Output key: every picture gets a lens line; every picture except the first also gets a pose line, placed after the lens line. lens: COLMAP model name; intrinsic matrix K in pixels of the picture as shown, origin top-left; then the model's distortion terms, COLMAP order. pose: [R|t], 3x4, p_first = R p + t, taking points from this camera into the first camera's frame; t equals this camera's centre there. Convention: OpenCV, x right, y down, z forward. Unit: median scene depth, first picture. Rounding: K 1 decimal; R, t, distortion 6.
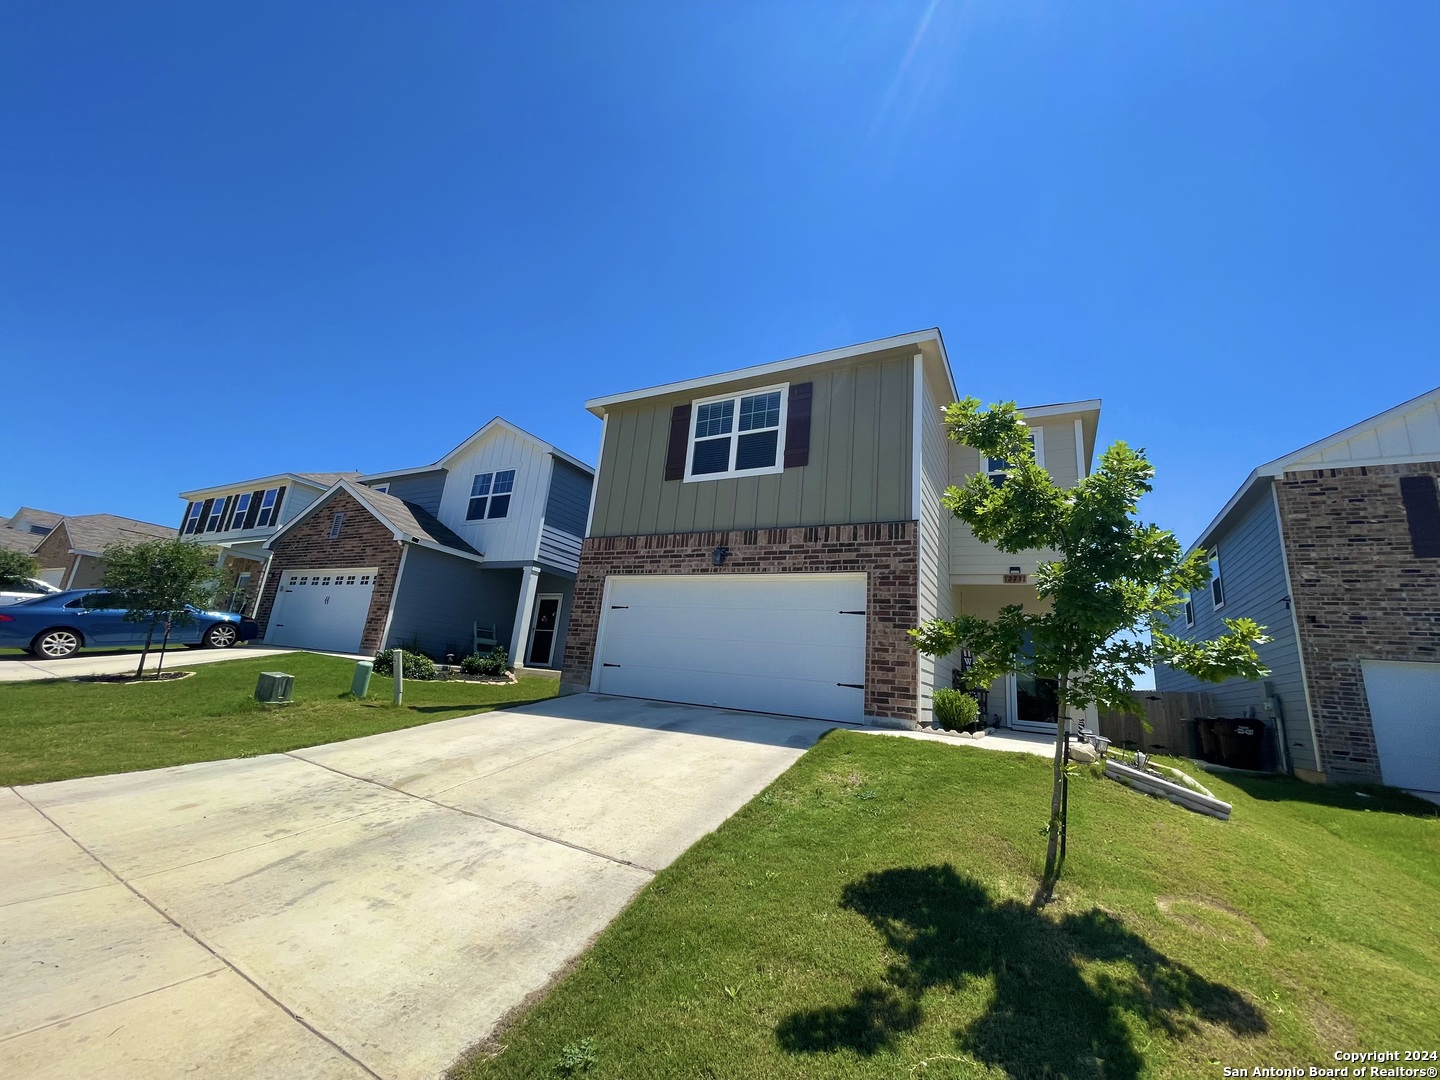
lens RADIAL K [[581.1, 0, 759.3], [0, 581.1, 544.8], [0, 0, 1]] dist [-0.003030, 0.001246]
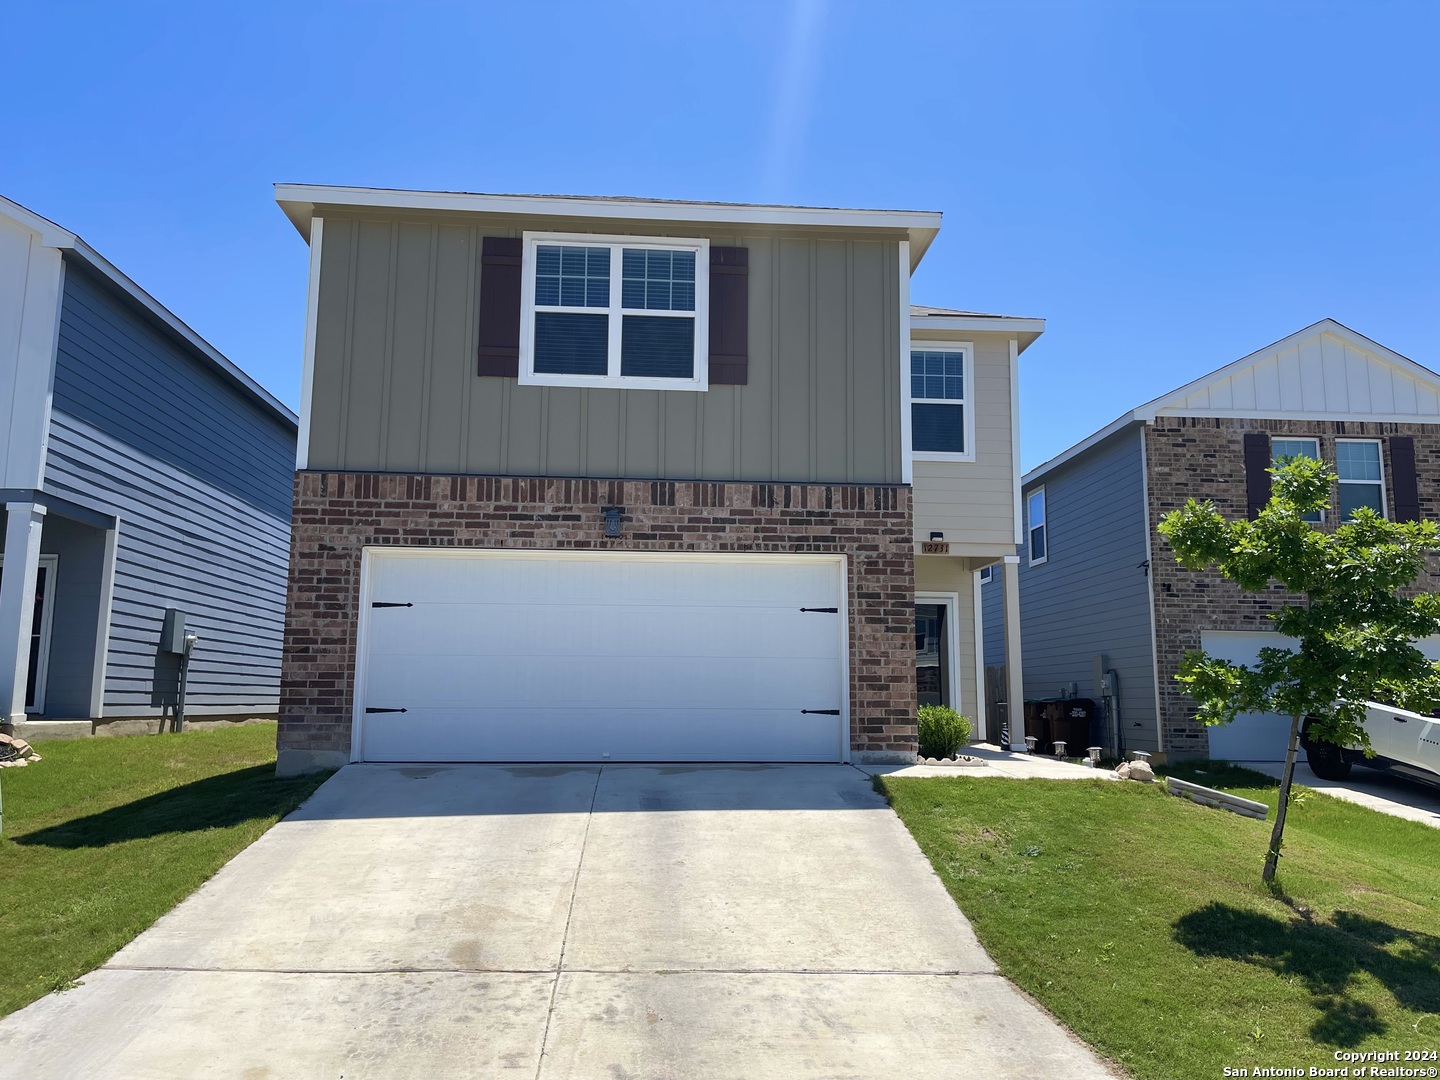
lens RADIAL K [[1072.2, 0, 761.5], [0, 1072.2, 548.6], [0, 0, 1]] dist [0.056866, -0.057053]
pose [[0.831618, -0.007633, 0.555295, -0.530963], [-0.069111, 0.990710, 0.117119, -0.089756], [-0.551031, -0.135776, 0.823365, -0.021068]]
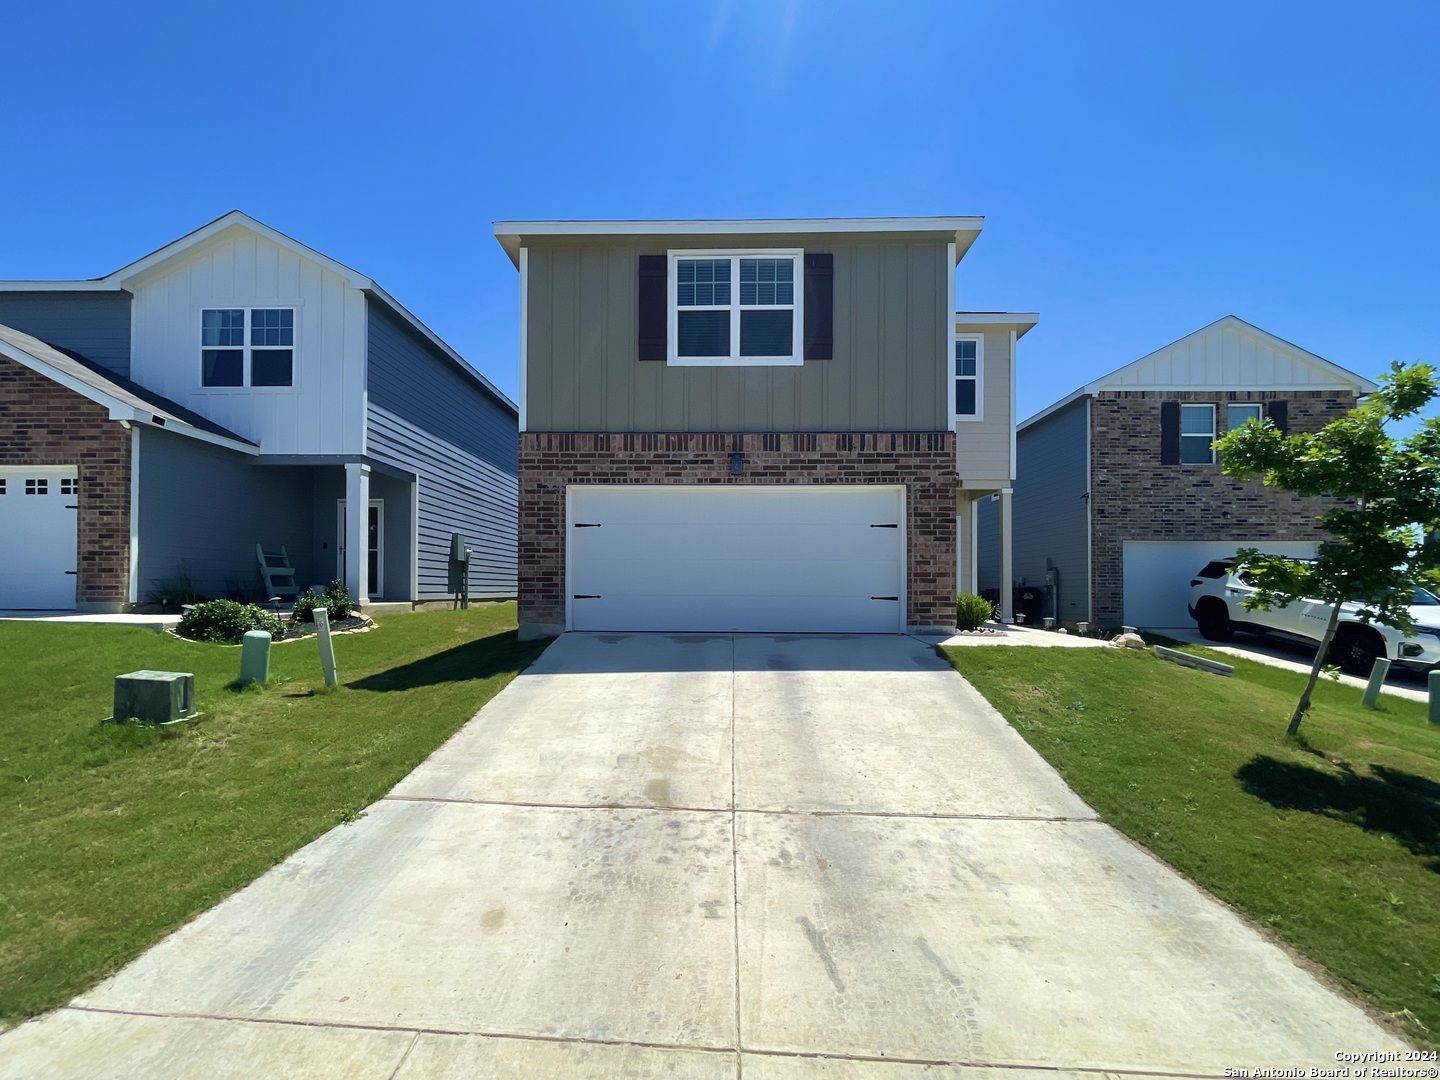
lens RADIAL K [[608.4, 0, 720.1], [0, 608.4, 583.8], [0, 0, 1]] dist [0.000765, 0.000080]
pose [[0.889553, -0.084327, 0.448981, -0.474079], [-0.036355, 0.966631, 0.253581, -0.033206], [-0.455382, -0.241896, 0.856804, 0.190261]]
